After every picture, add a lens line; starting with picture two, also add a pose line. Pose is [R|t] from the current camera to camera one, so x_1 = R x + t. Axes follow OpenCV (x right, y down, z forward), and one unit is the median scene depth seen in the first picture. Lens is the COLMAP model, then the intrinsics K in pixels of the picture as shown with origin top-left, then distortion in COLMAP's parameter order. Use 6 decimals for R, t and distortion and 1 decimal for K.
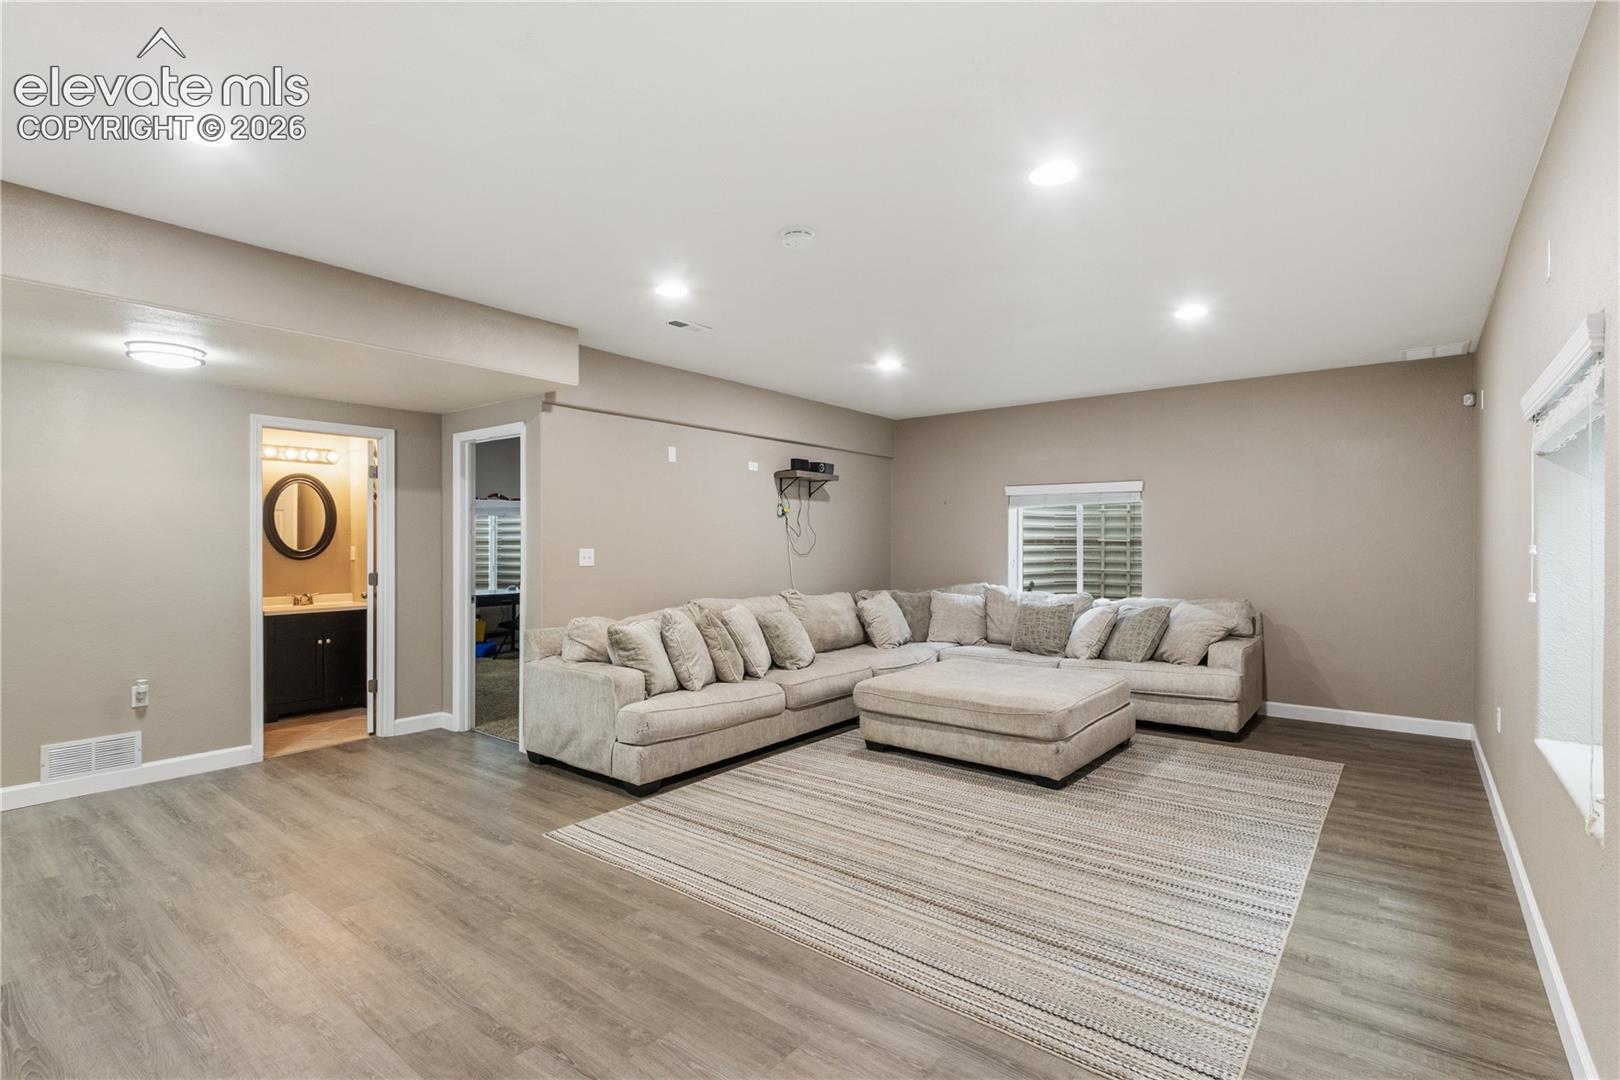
lens RADIAL K [[748.8, 0, 807.5], [0, 748.8, 540.1], [0, 0, 1]] dist [-0.012932, -0.000296]
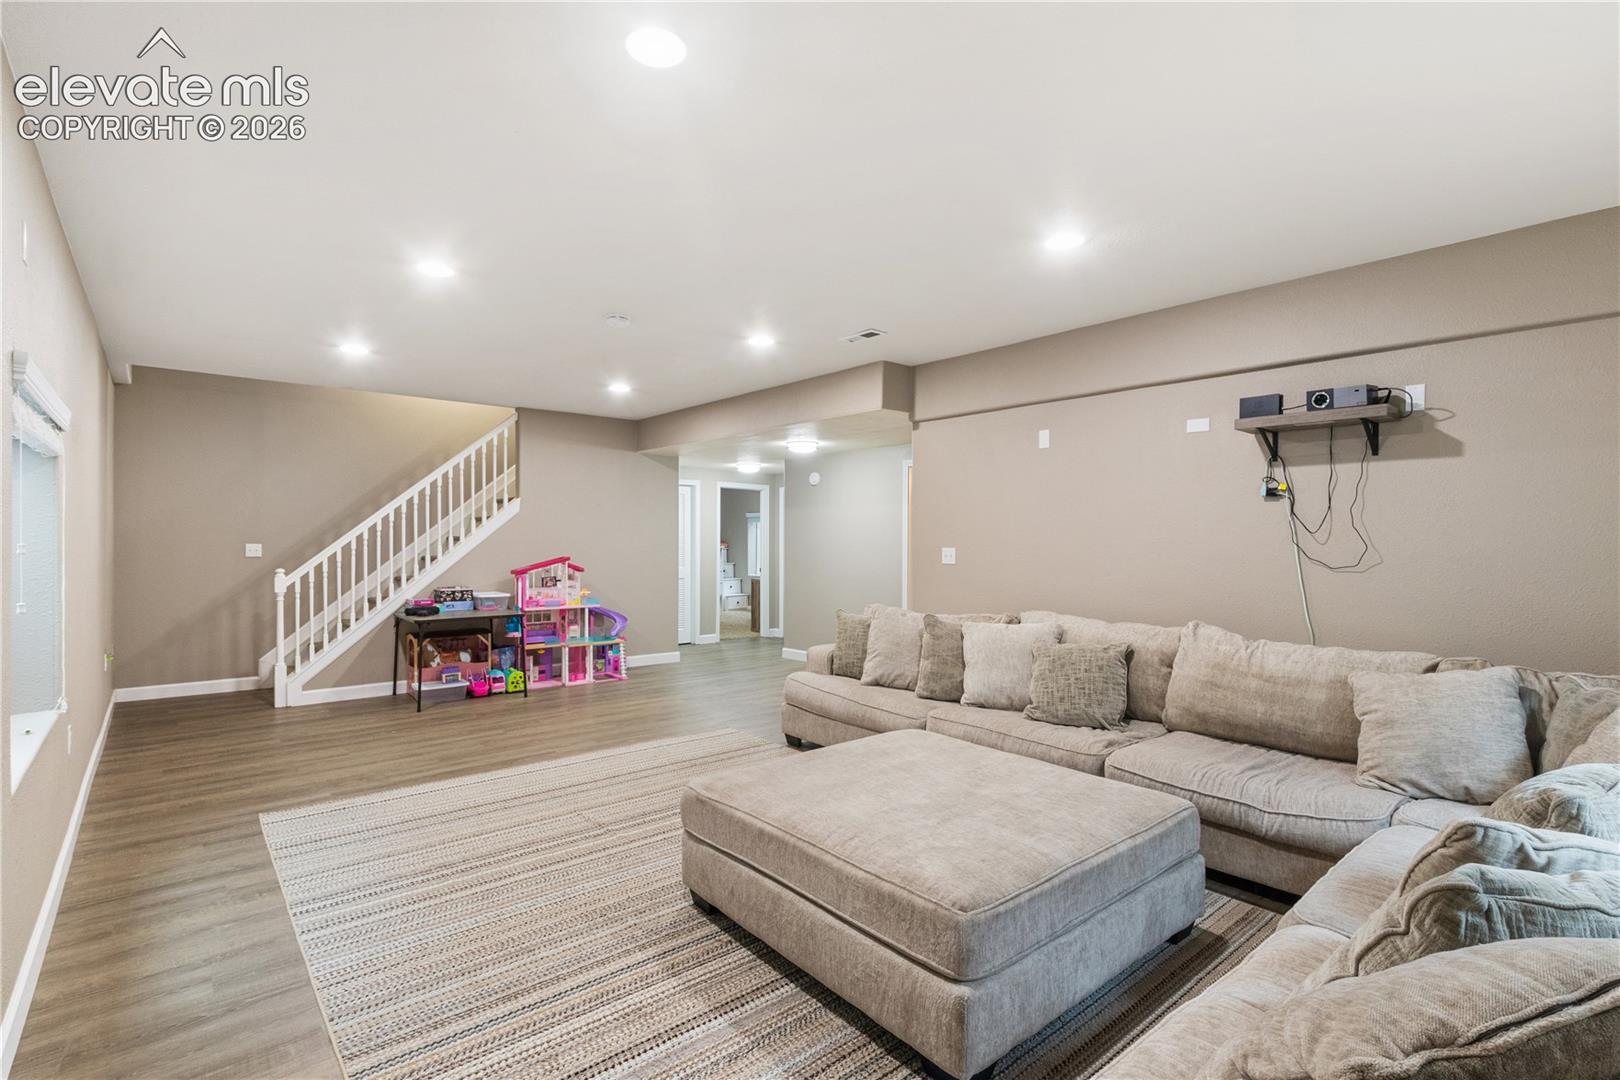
lens RADIAL K [[748.8, 0, 771.3], [0, 748.8, 543.1], [0, 0, 1]] dist [-0.012932, -0.000296]
pose [[-0.207530, -0.001368, -0.978228, 1.396937], [-0.003624, 0.999993, -0.000630, 0.010572], [0.978222, 0.003414, -0.207534, 1.716042]]
